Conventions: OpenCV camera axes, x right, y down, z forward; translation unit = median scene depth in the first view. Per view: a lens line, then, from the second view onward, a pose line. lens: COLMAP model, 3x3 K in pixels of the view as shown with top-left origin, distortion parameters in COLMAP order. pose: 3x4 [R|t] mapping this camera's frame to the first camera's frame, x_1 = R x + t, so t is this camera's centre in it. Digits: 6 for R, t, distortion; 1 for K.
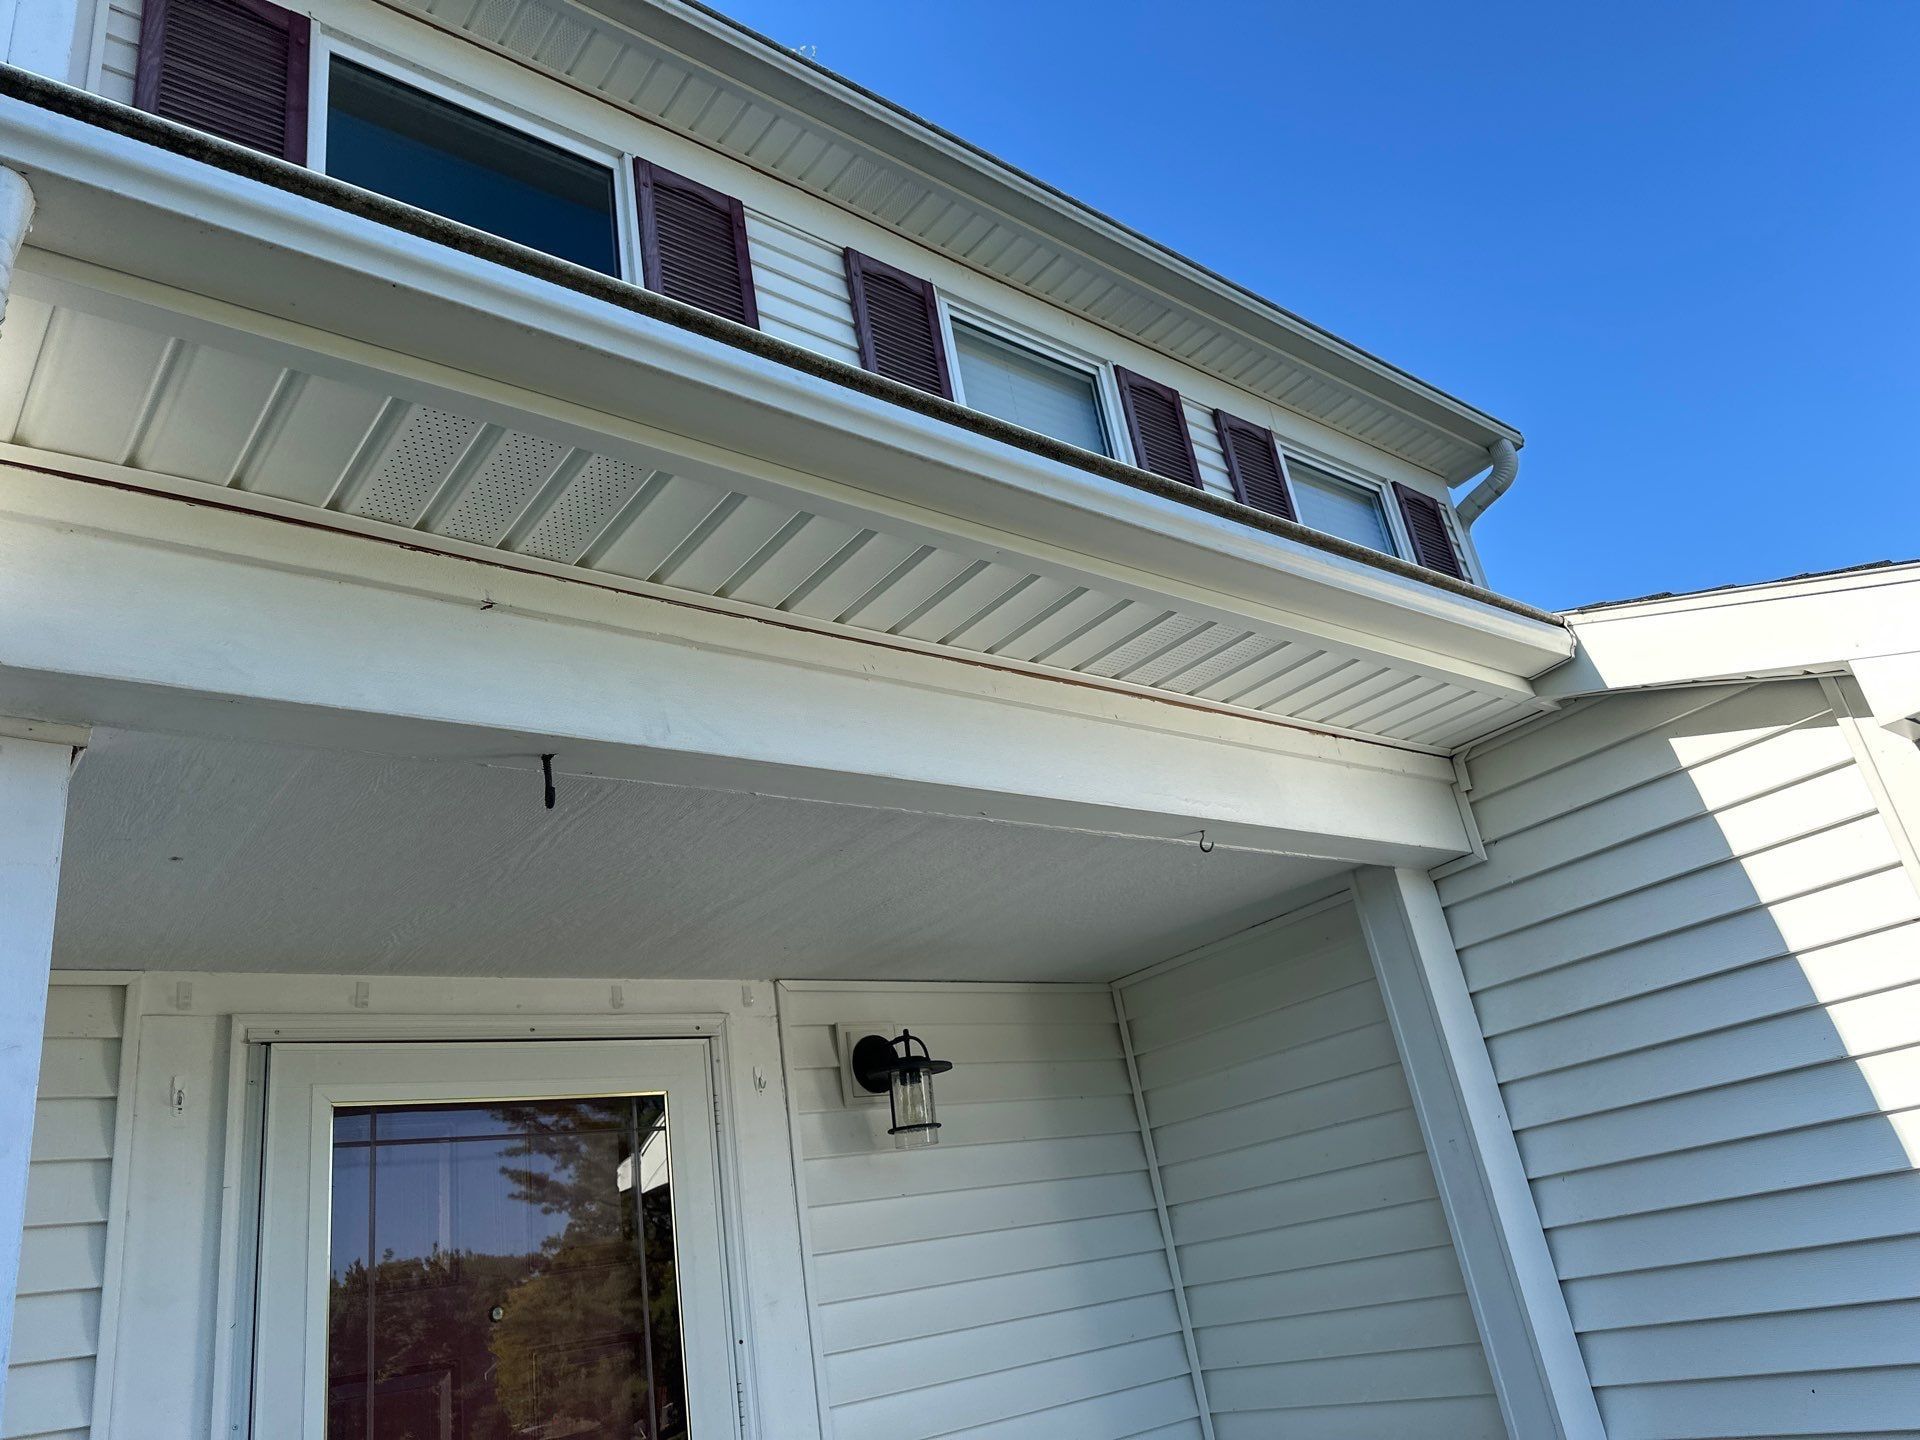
lens RADIAL K [[1373.4, 0, 957.5], [0, 1373.4, 738.6], [0, 0, 1]] dist [0.079941, -0.104220]
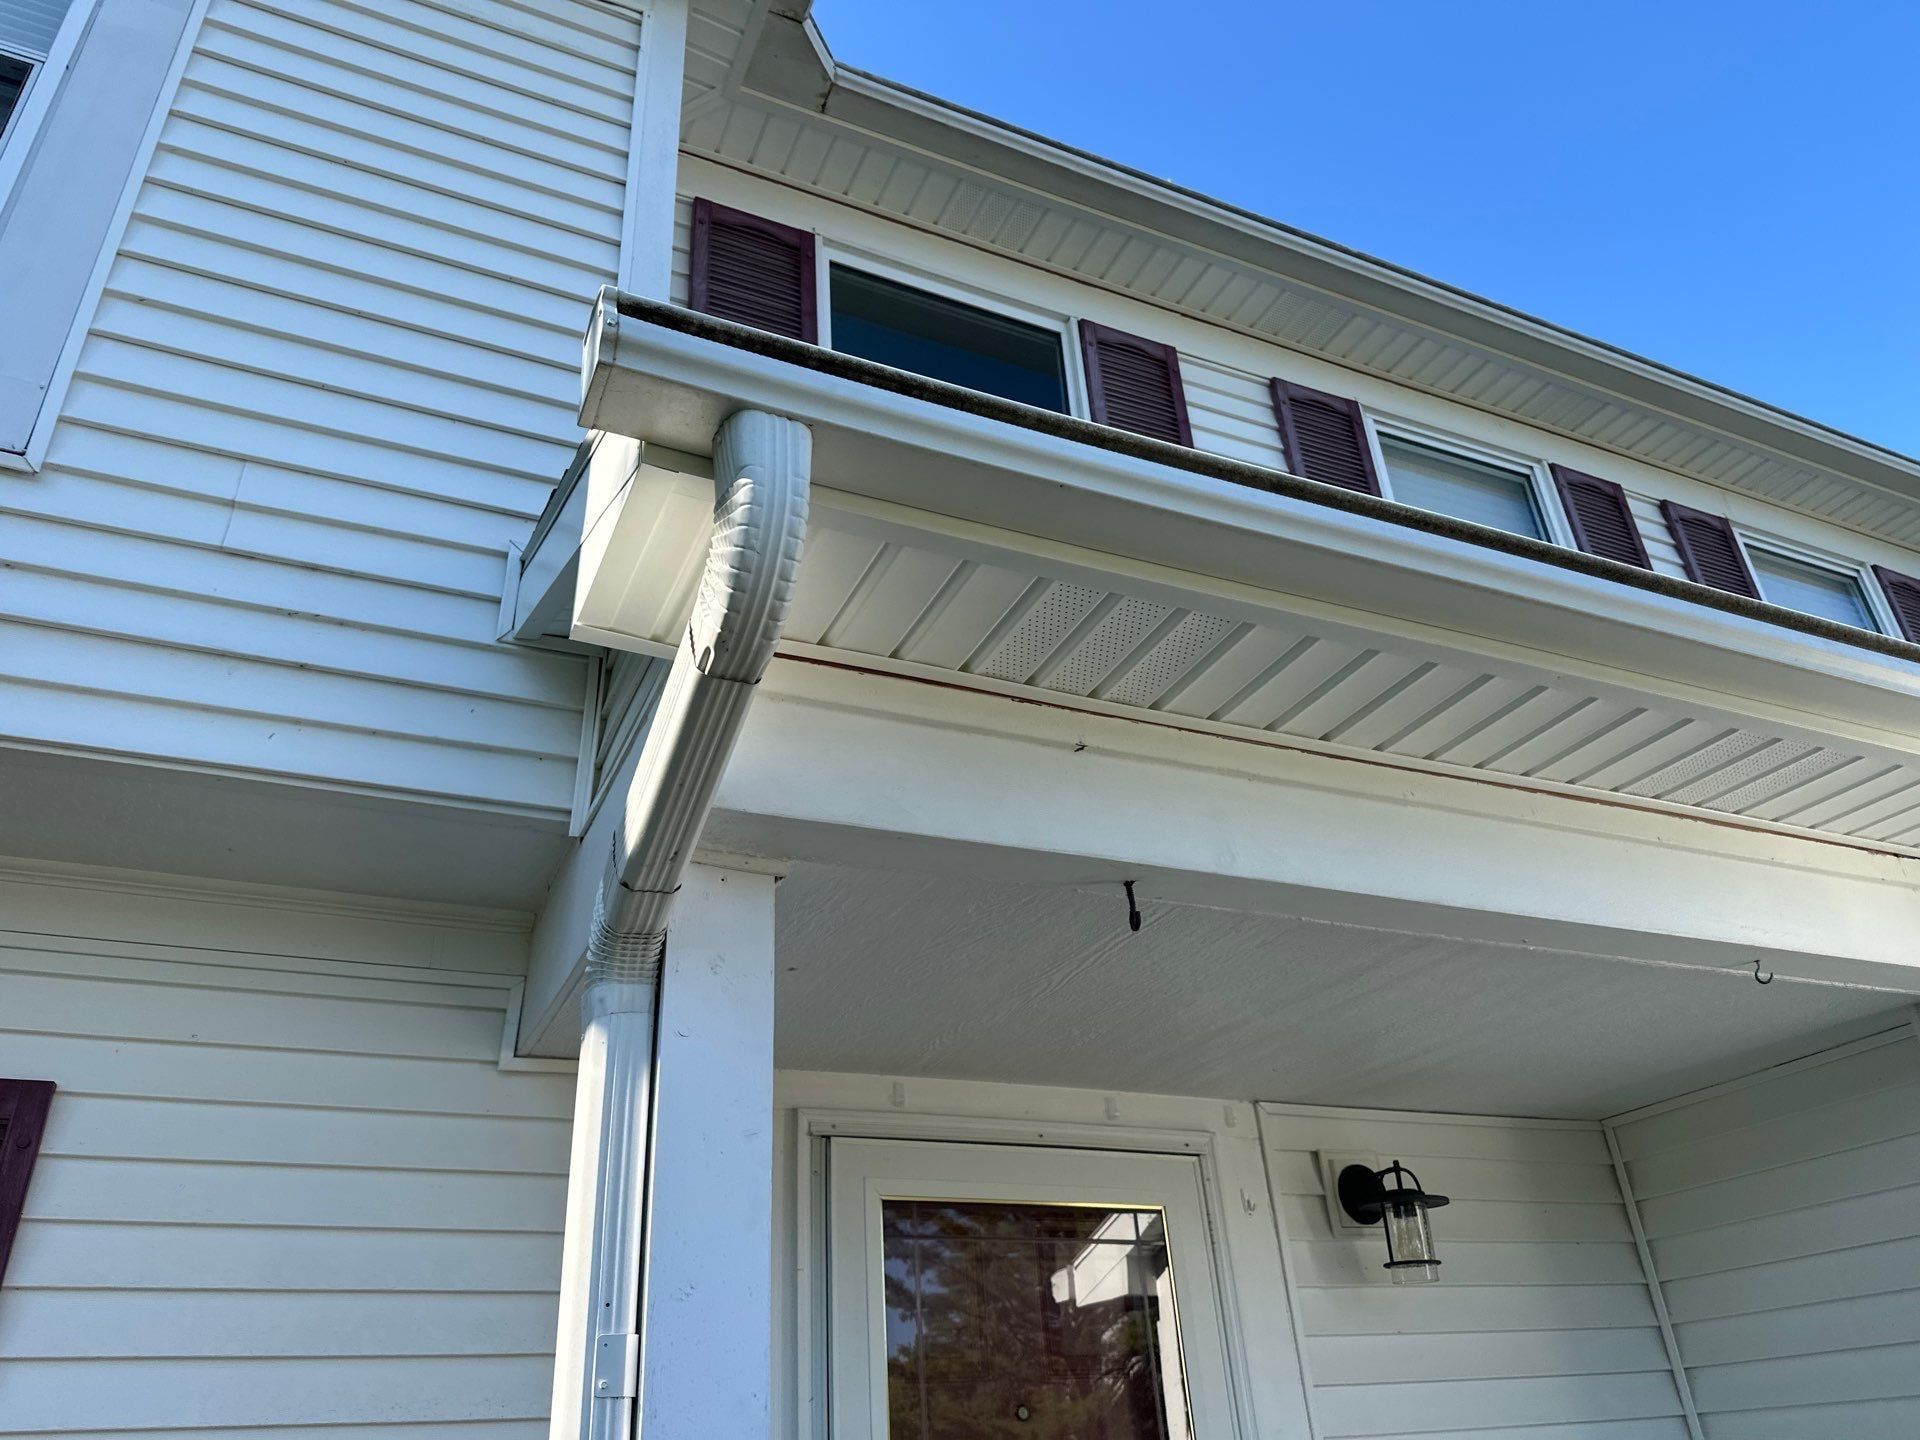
lens RADIAL K [[1373.4, 0, 925.3], [0, 1373.4, 731.0], [0, 0, 1]] dist [0.079941, -0.104220]
pose [[0.964032, -0.027918, -0.264318, -0.097296], [0.005738, 0.996422, -0.084318, -0.009841], [0.265726, 0.079768, 0.960743, -0.059354]]
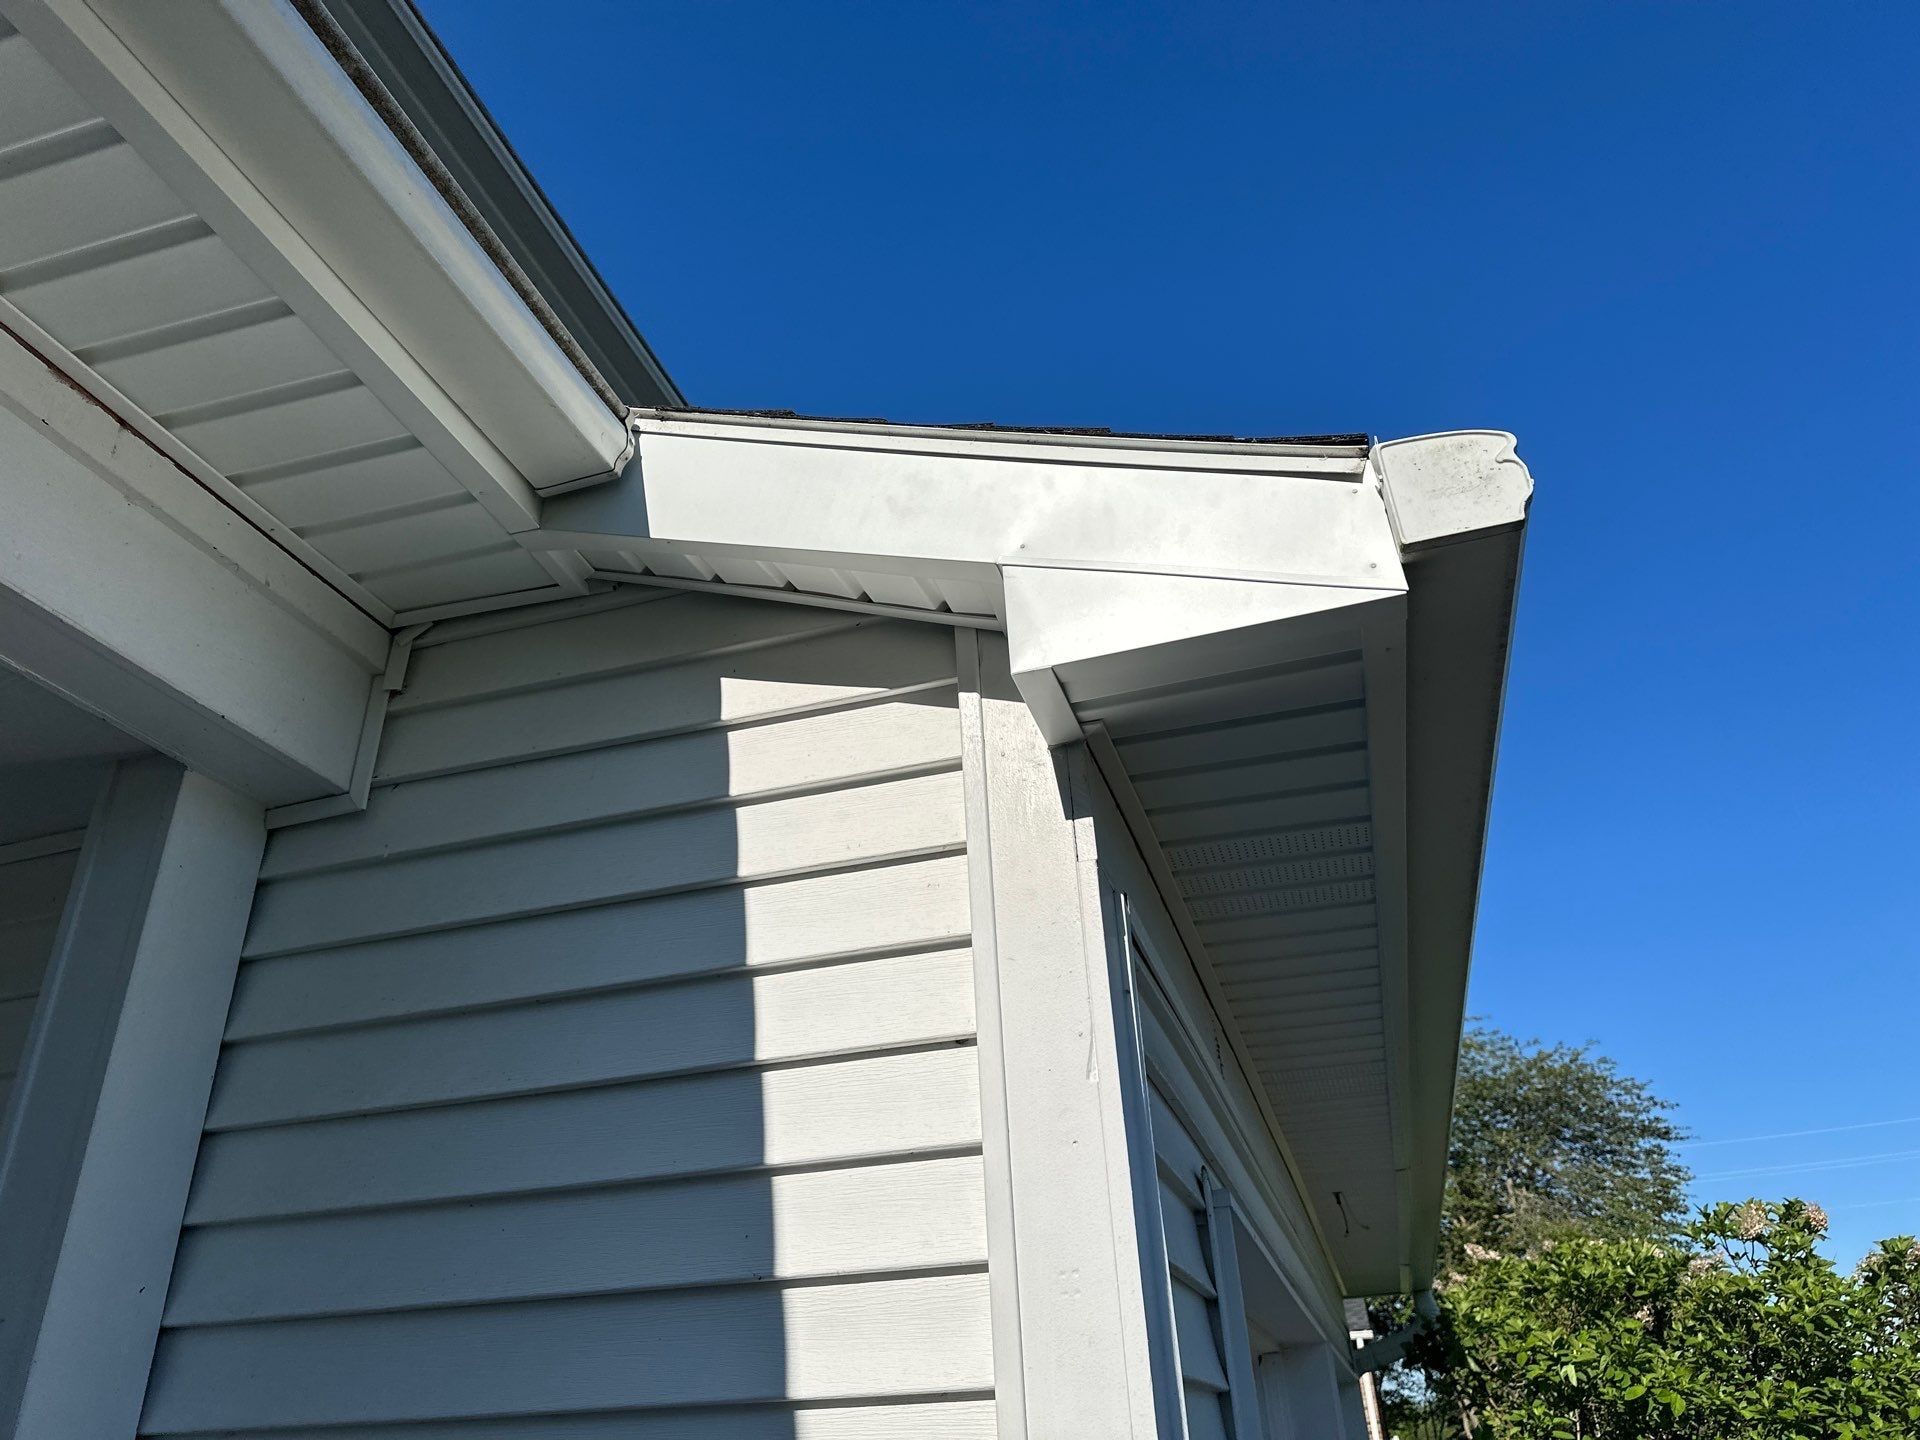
lens RADIAL K [[1373.4, 0, 948.3], [0, 1373.4, 721.8], [0, 0, 1]] dist [0.079941, -0.104220]
pose [[0.812516, 0.377892, 0.443864, 0.318628], [-0.306251, 0.924597, -0.226565, 0.111342], [-0.496012, 0.048154, 0.866979, 0.425675]]
